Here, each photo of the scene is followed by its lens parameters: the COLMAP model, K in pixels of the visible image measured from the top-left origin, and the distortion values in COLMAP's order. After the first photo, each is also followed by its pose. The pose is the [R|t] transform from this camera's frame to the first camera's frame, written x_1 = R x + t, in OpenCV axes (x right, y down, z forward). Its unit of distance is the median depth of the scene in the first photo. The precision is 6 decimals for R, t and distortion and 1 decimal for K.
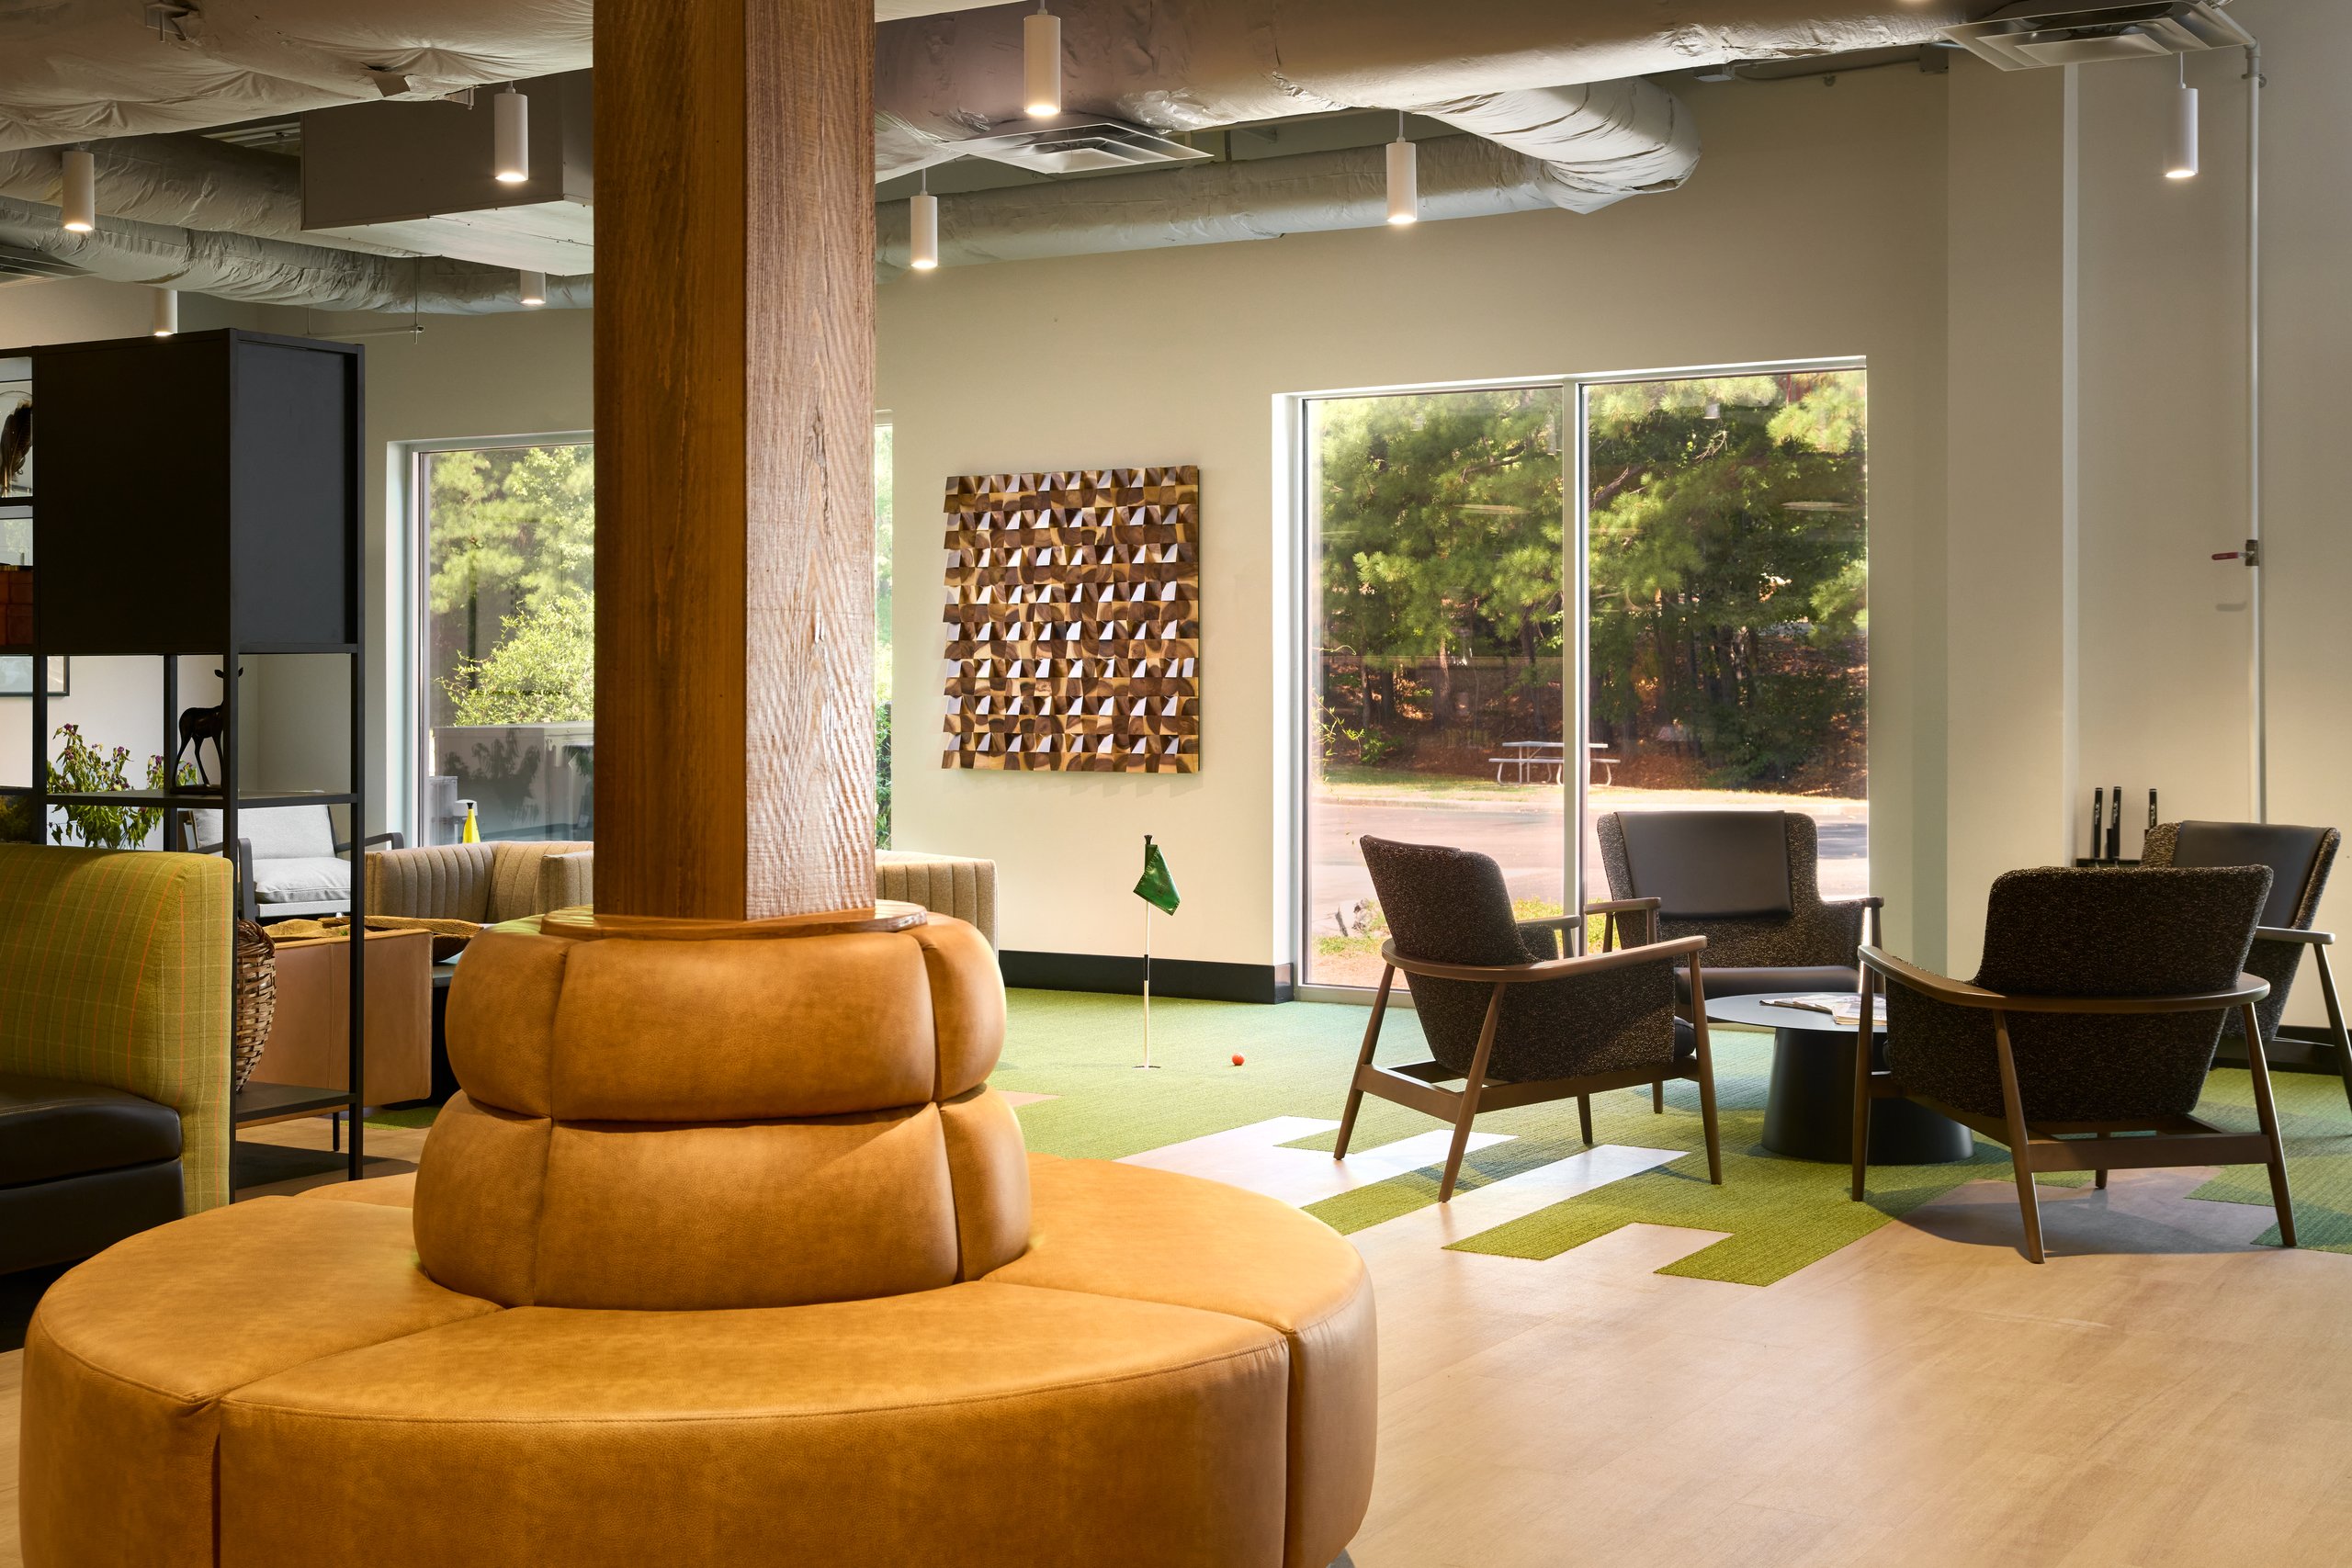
lens RADIAL K [[2840.4, 0, 1180.5], [0, 2840.4, 765.8], [0, 0, 1]] dist [0.067934, 0.000000]
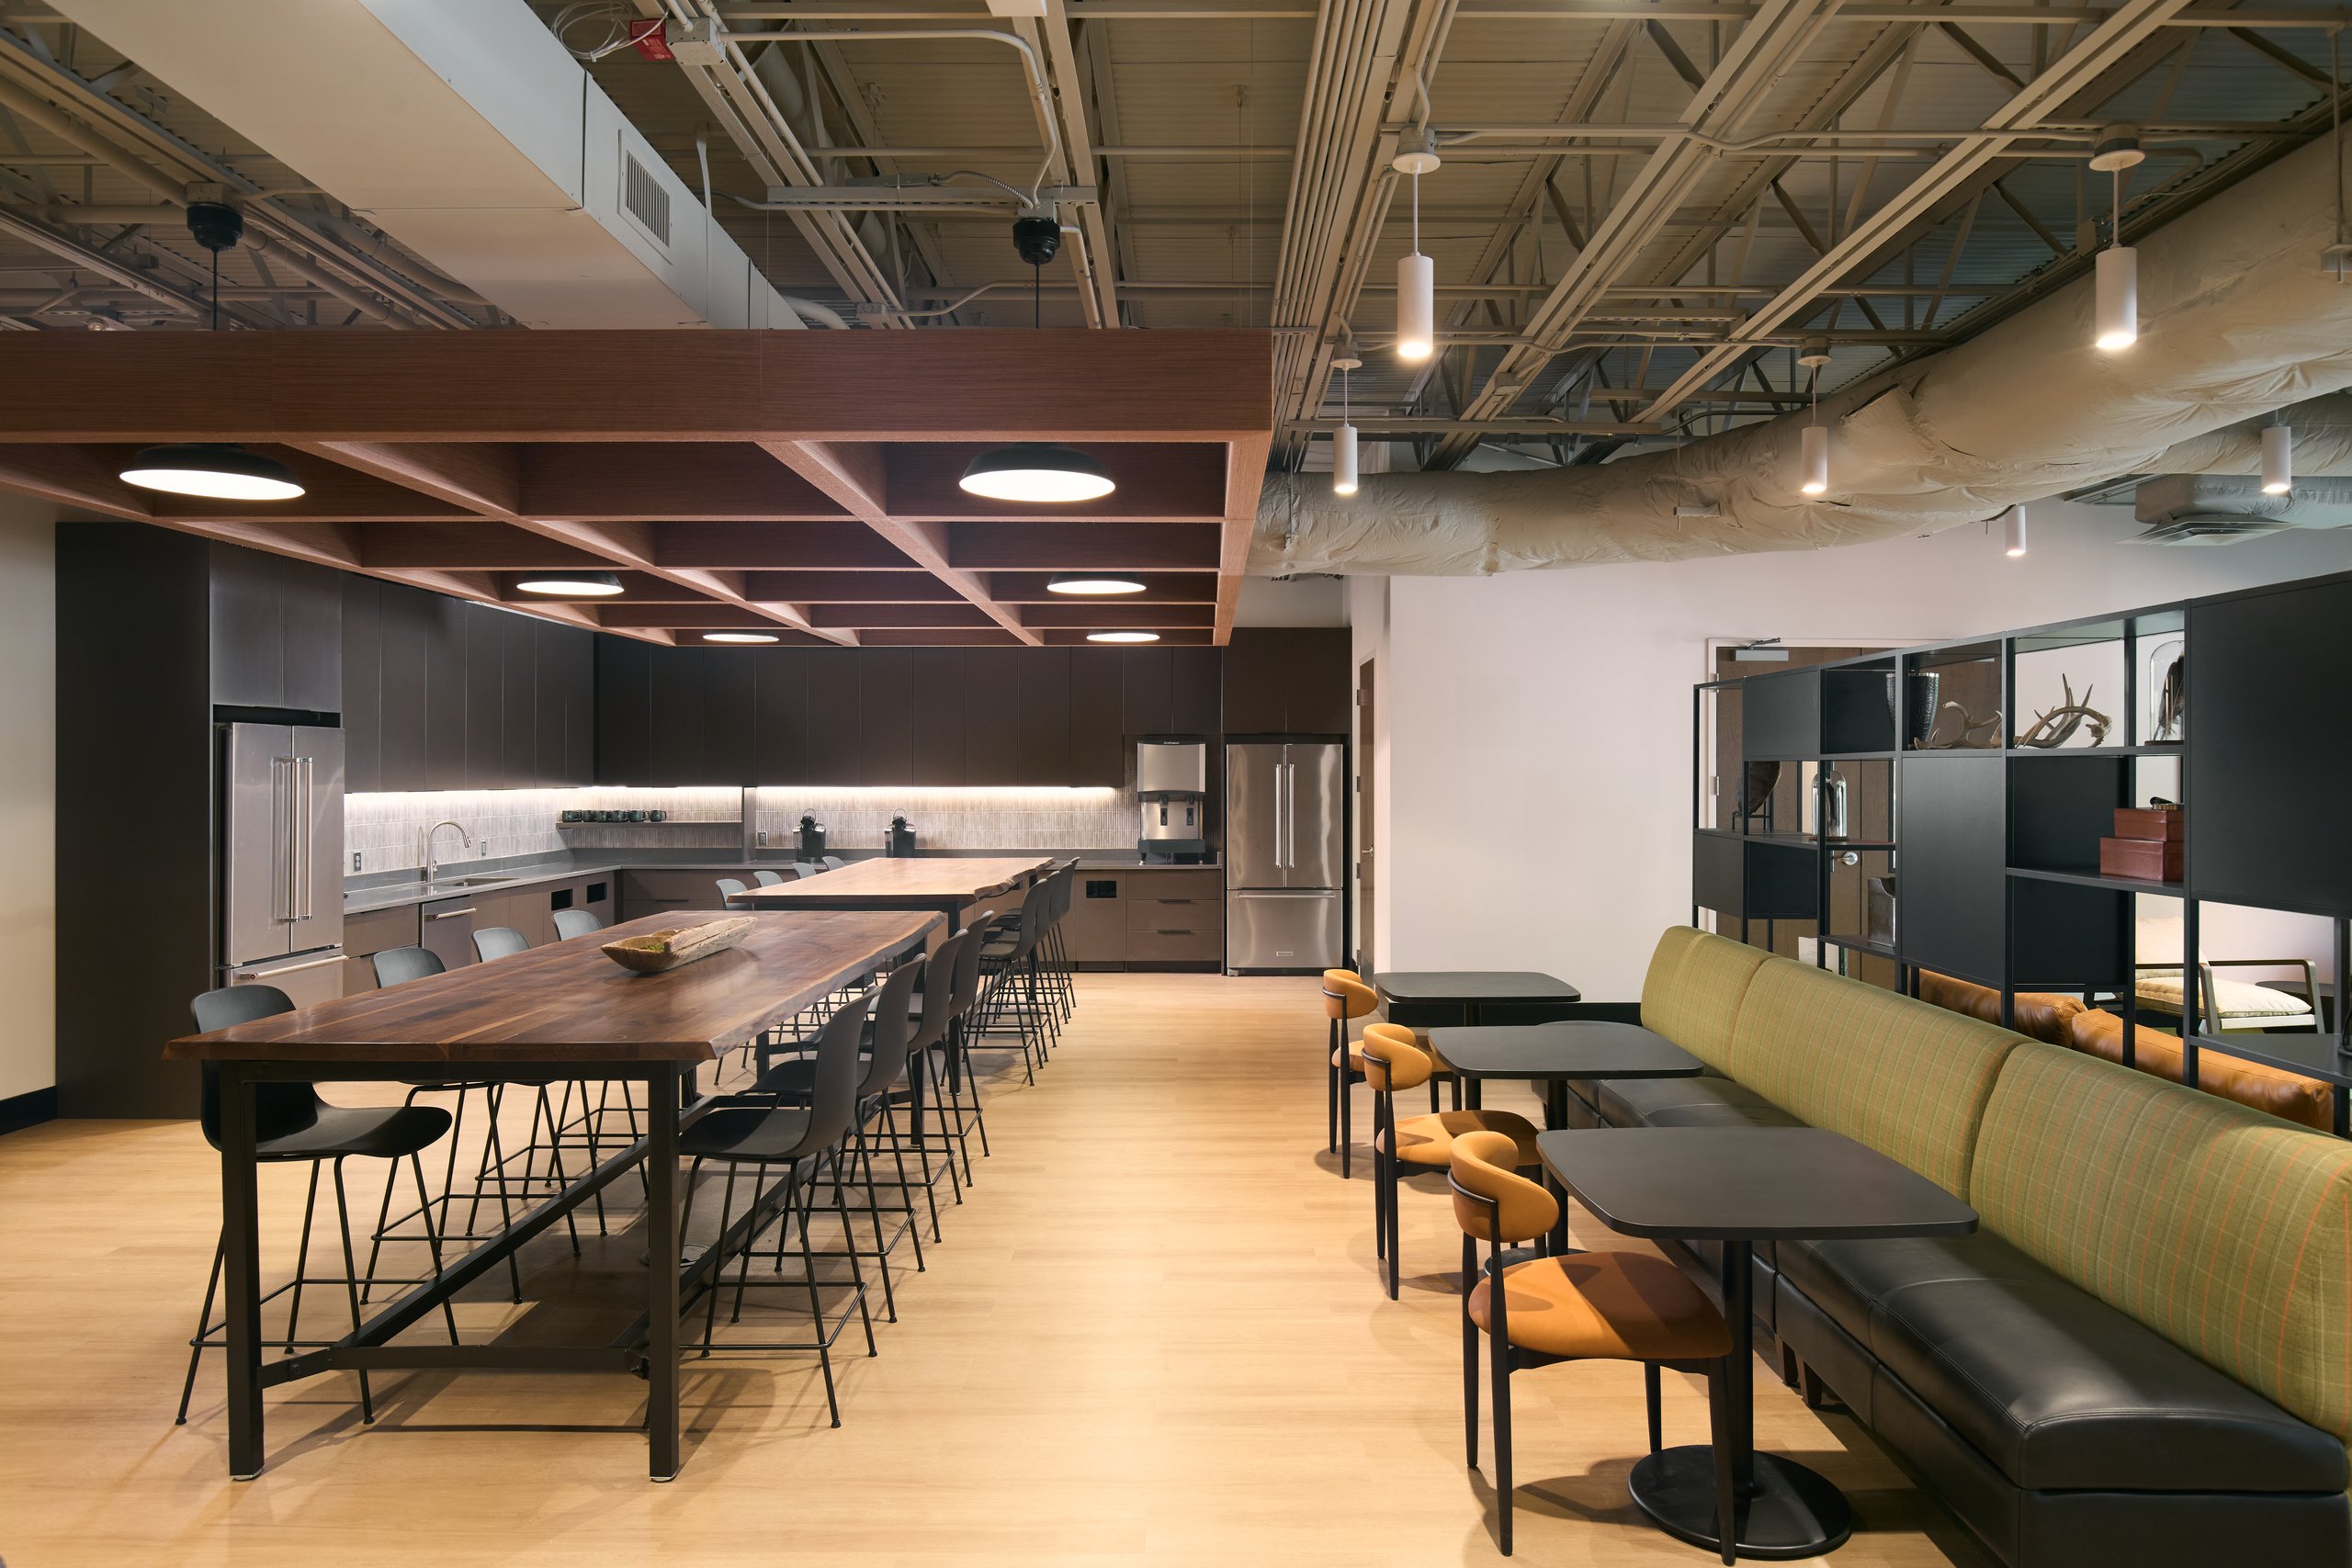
lens RADIAL K [[1493.4, 0, 1173.2], [0, 1493.4, 748.9], [0, 0, 1]] dist [0.003188, -0.003435]
pose [[0.523447, -0.013146, -0.851957, -0.112635], [-0.028355, 0.999058, -0.032837, -0.054040], [0.851586, 0.041345, 0.522581, 0.348779]]
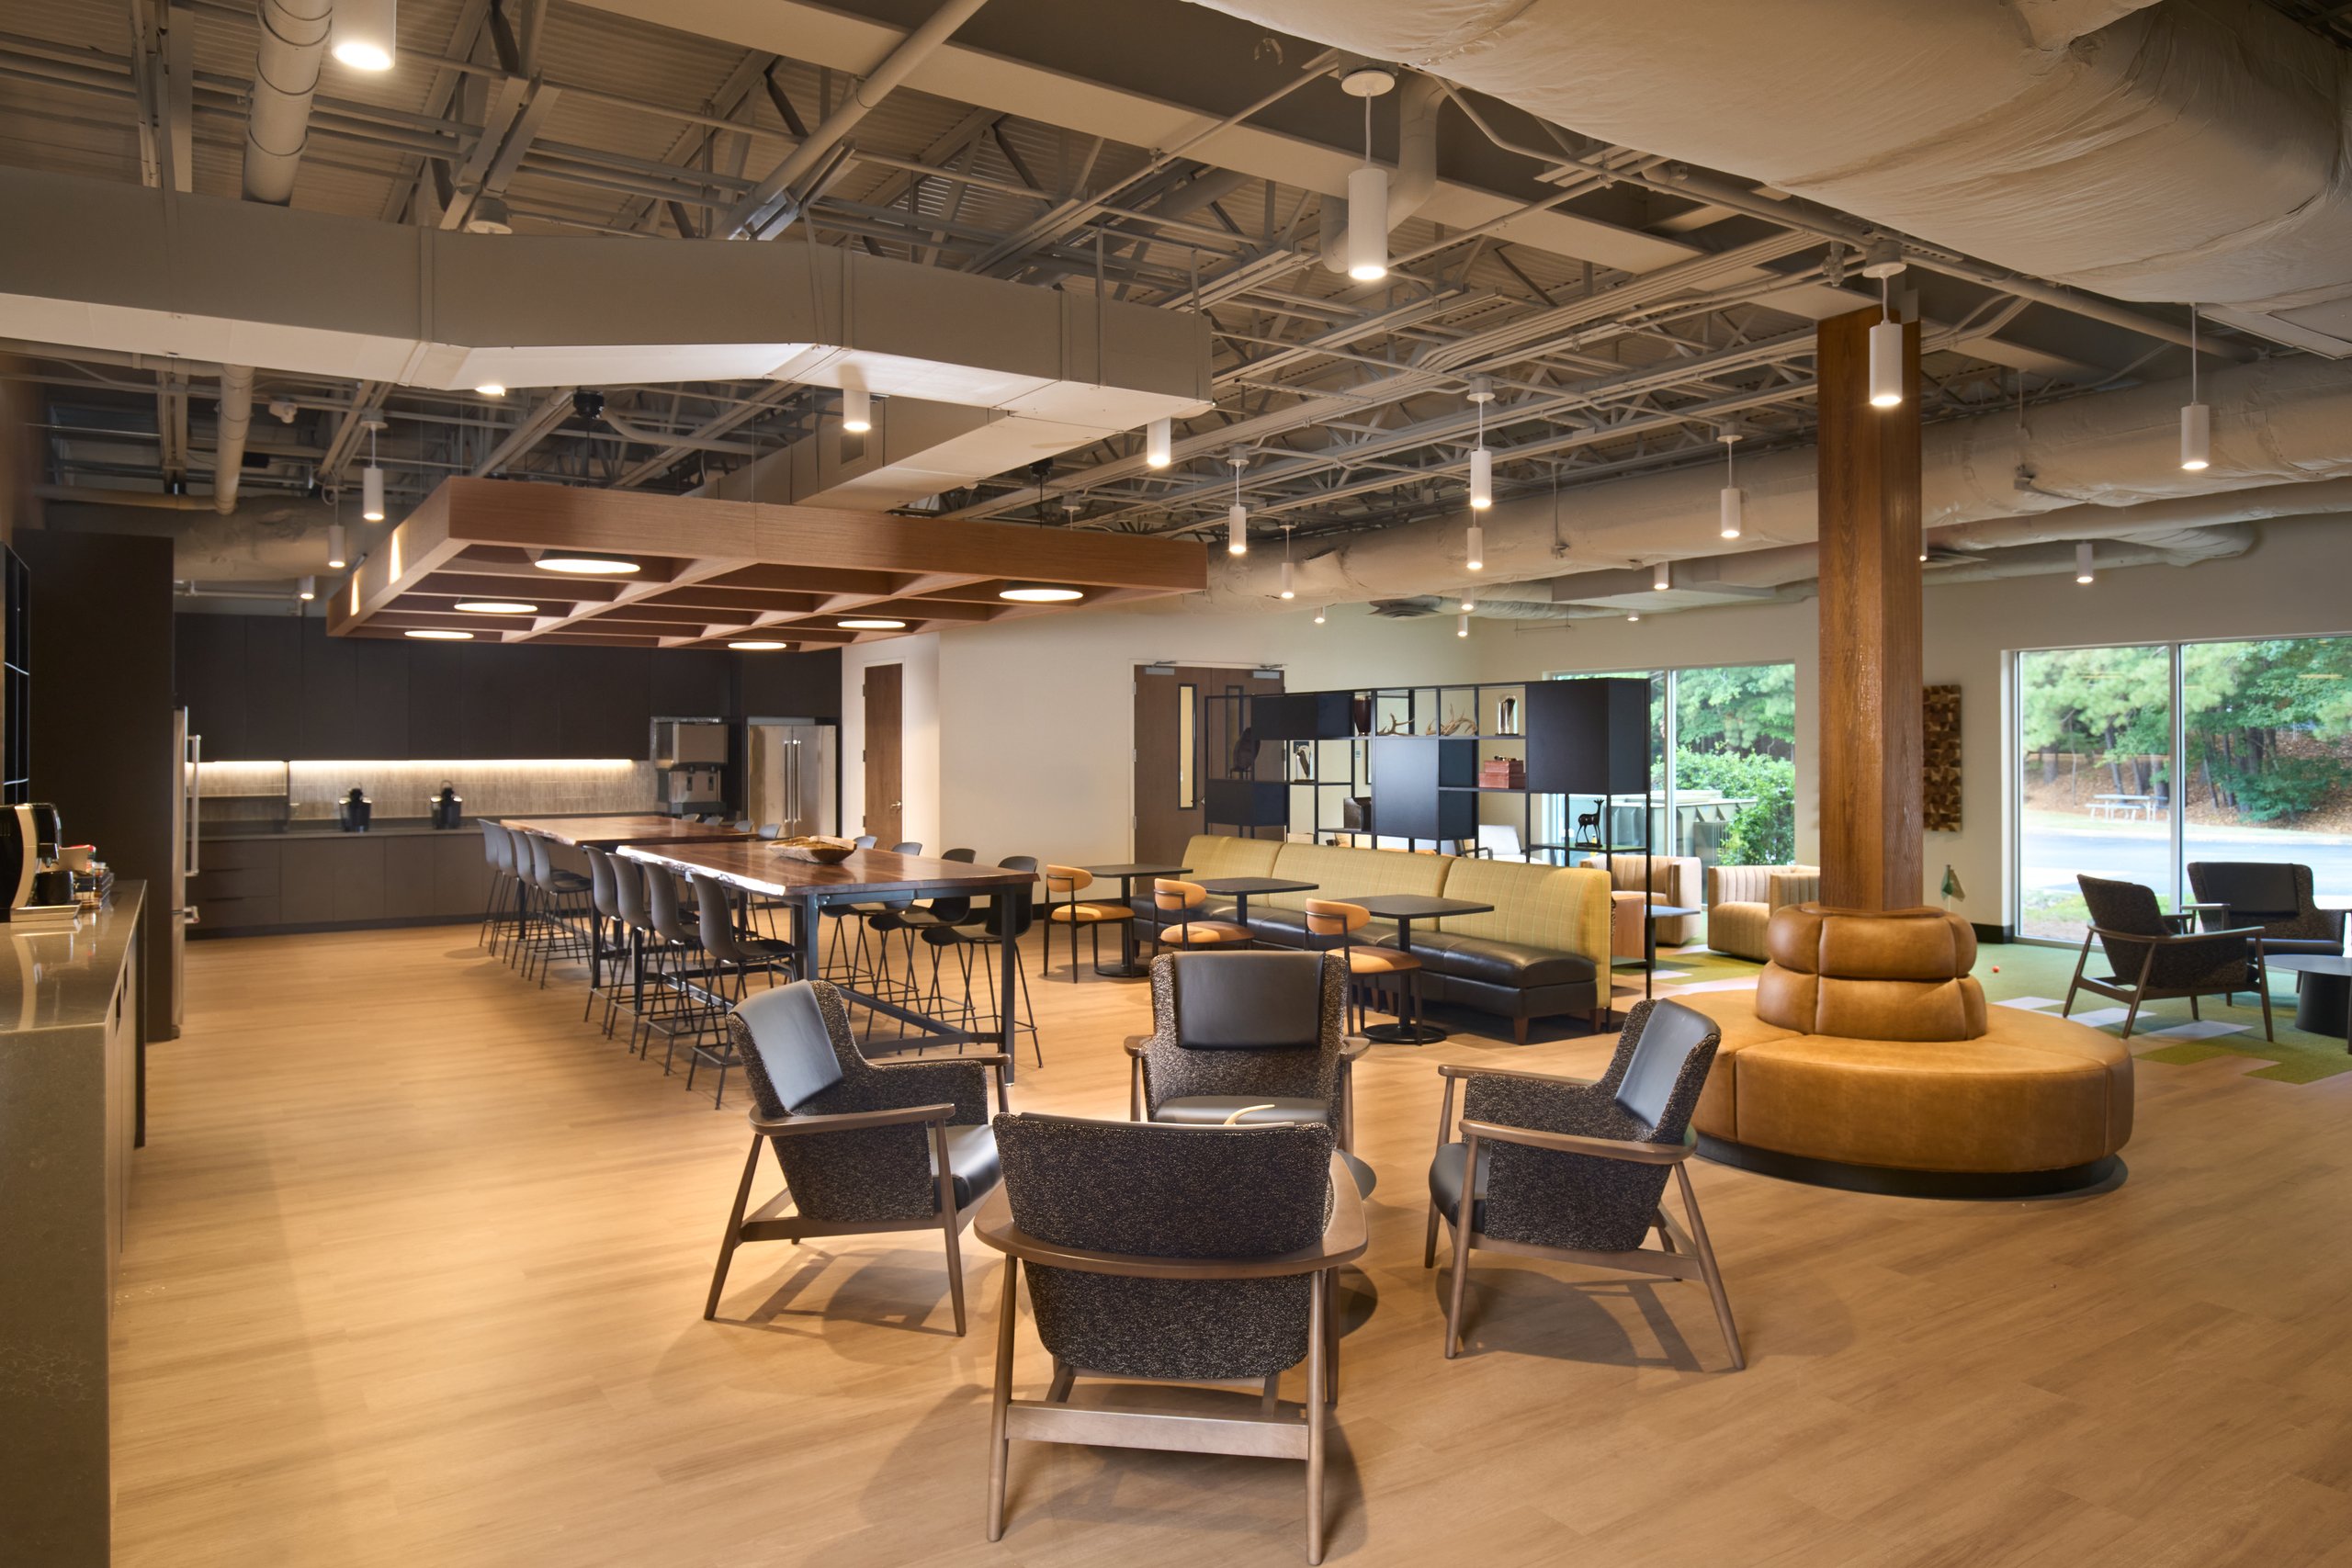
lens RADIAL K [[1493.4, 0, 1156.2], [0, 1493.4, 754.2], [0, 0, 1]] dist [0.003188, -0.003435]
pose [[0.904253, 0.001615, -0.426995, -0.090938], [-0.012553, 0.999661, -0.022804, -0.033545], [0.426814, 0.025980, 0.903966, -0.381994]]
